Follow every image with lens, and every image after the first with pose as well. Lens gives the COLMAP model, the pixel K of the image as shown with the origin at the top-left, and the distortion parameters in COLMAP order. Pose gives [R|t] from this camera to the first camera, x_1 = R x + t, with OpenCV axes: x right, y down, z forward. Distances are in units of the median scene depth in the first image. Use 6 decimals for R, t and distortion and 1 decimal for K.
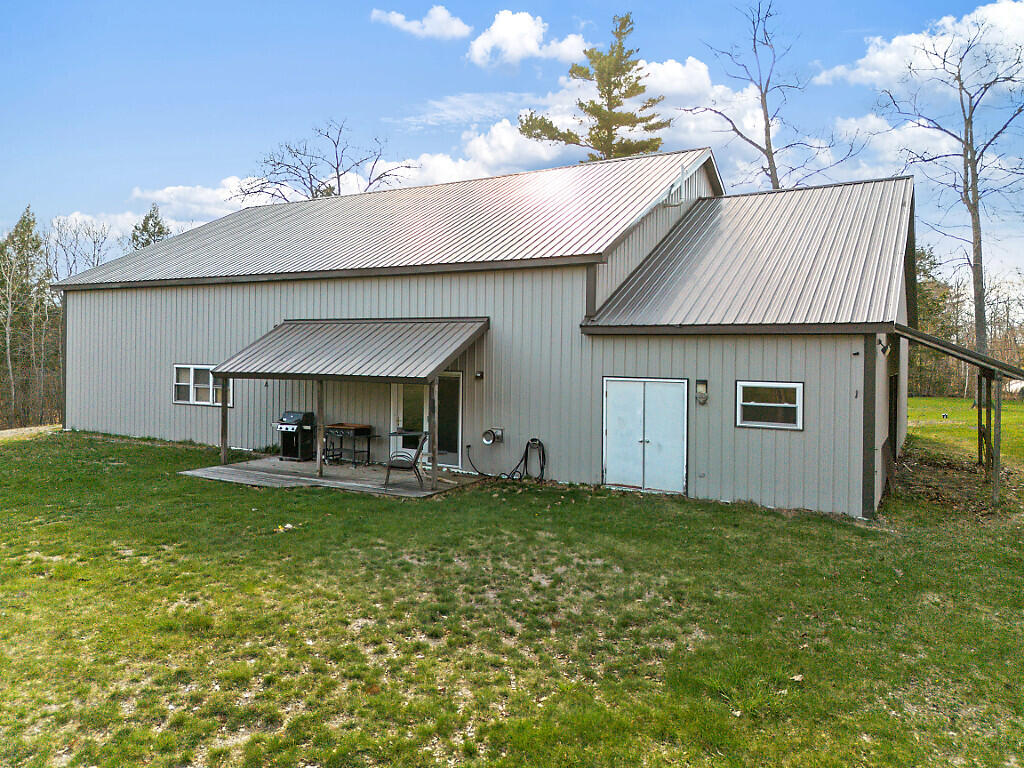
lens RADIAL K [[726.3, 0, 507.9], [0, 726.3, 359.5], [0, 0, 1]] dist [0.008948, -0.000268]
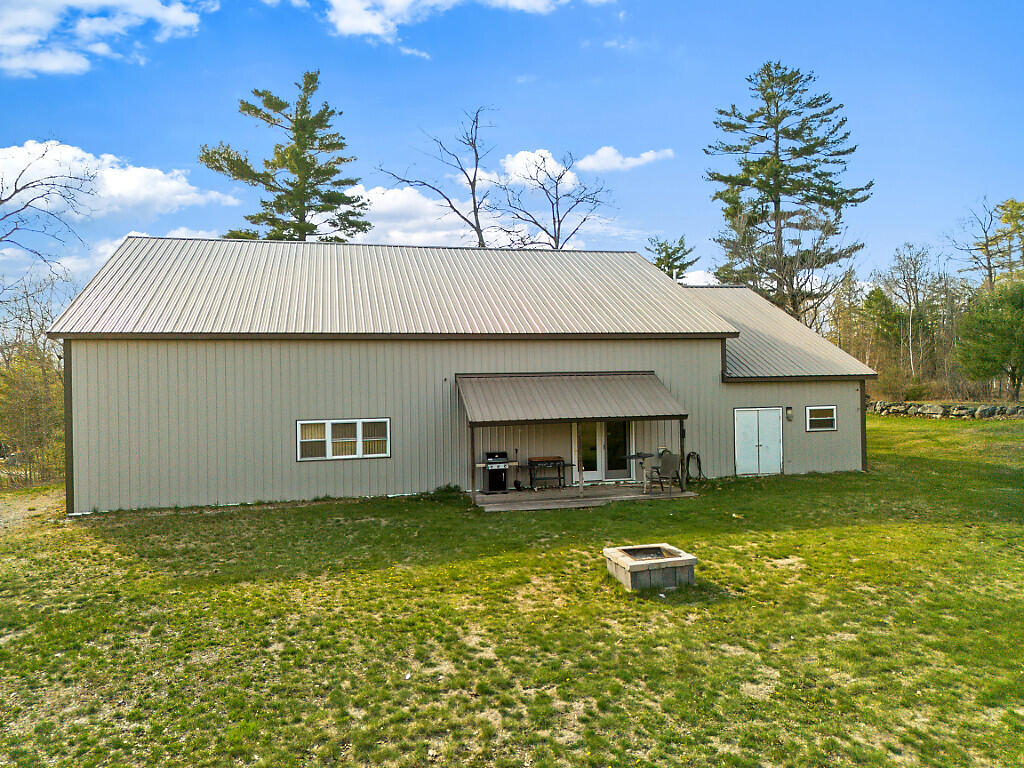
lens RADIAL K [[705.3, 0, 554.3], [0, 705.3, 385.7], [0, 0, 1]] dist [0.004133, 0.000416]
pose [[0.731253, -0.023362, 0.681706, -1.435675], [0.034601, 0.999397, -0.002866, -0.041995], [-0.681228, 0.025684, 0.731620, 0.143025]]
